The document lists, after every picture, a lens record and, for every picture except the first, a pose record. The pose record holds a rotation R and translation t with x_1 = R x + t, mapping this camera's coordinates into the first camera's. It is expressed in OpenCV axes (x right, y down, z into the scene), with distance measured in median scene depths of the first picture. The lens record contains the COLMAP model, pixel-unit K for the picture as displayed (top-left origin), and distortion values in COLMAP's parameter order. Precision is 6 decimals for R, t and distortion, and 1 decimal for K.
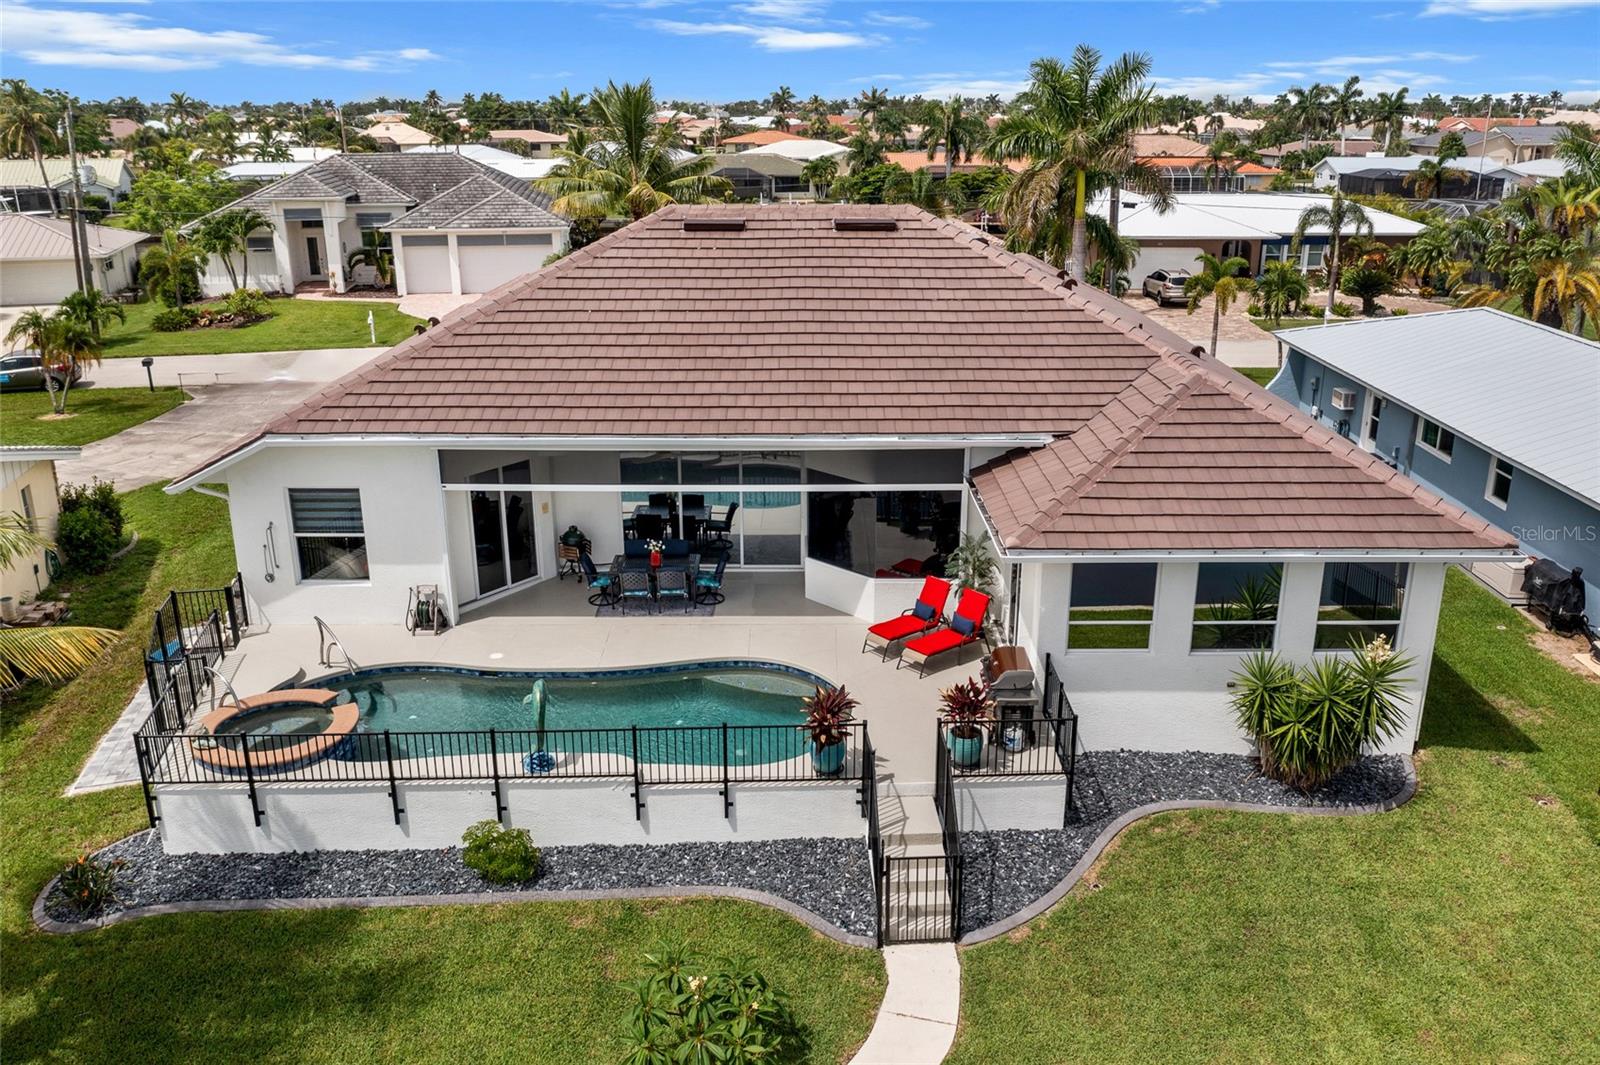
lens RADIAL K [[1278.7, 0, 800.0], [0, 1278.7, 532.5], [0, 0, 1]] dist [-0.026380, 0.002169]
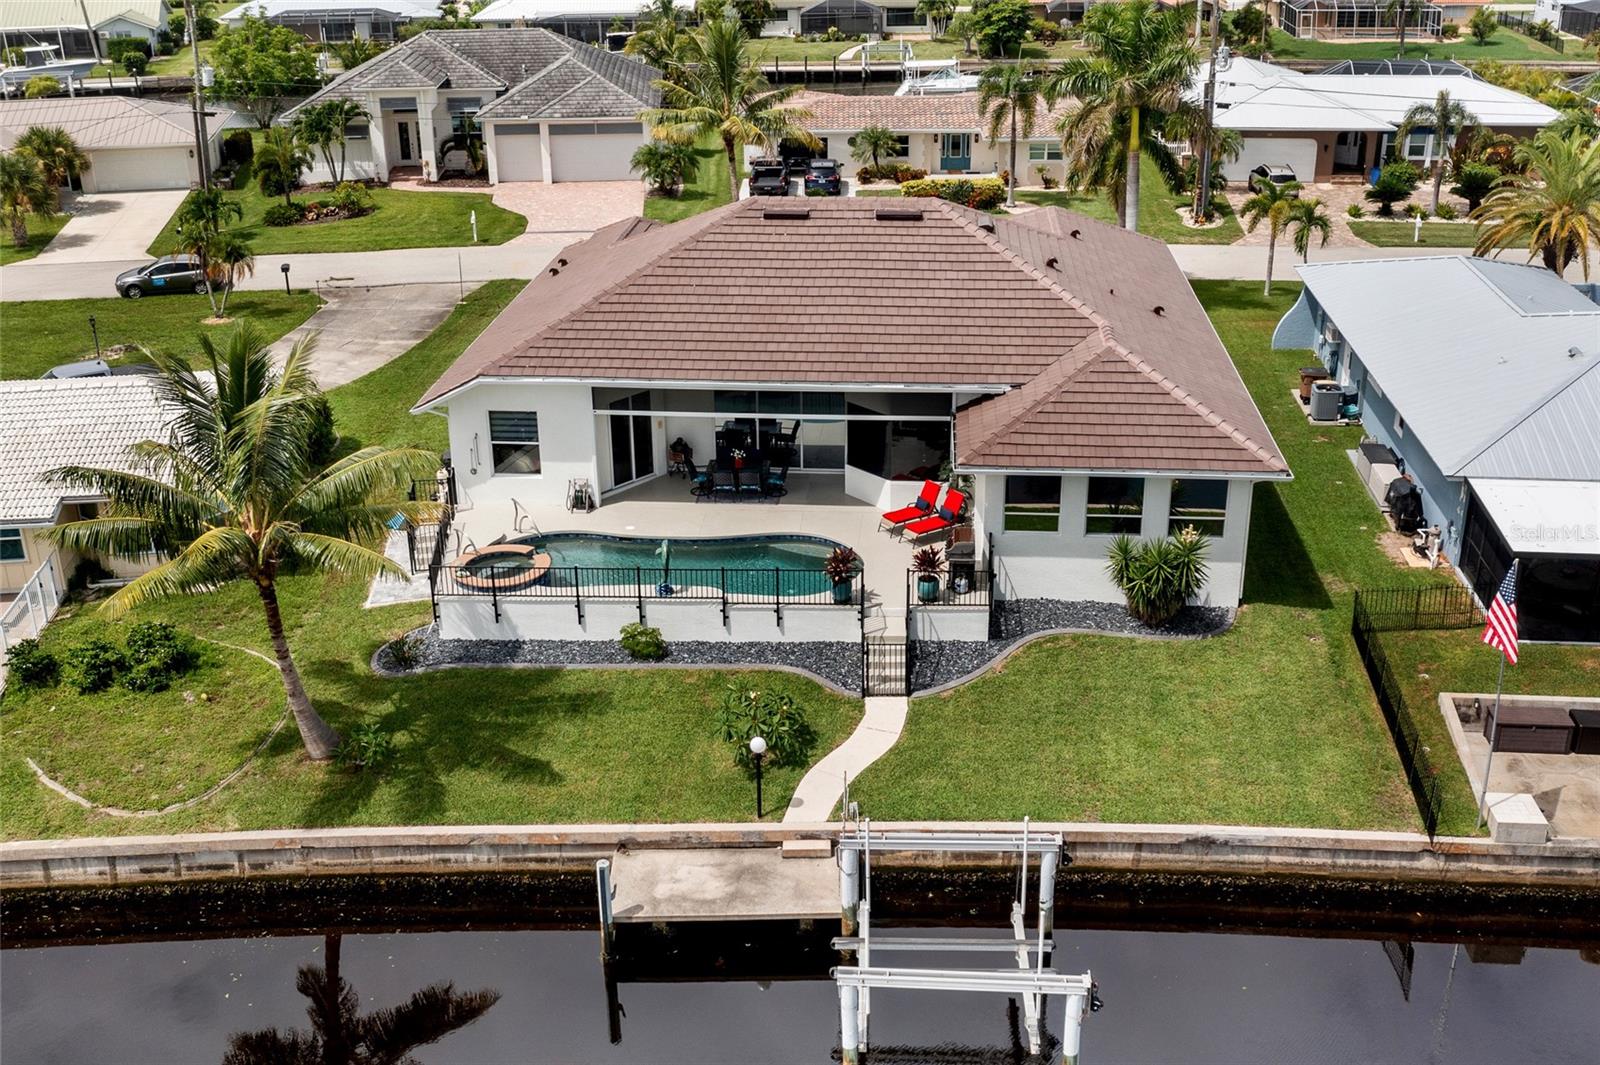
lens RADIAL K [[1643.0, 0, 806.0], [0, 1643.0, 538.4], [0, 0, 1]] dist [-0.026867, 0.005069]
pose [[0.996969, 0.024572, -0.073817, 0.104145], [-0.018731, 0.996715, 0.078794, -0.044029], [0.075511, -0.077172, 0.994154, -0.860610]]
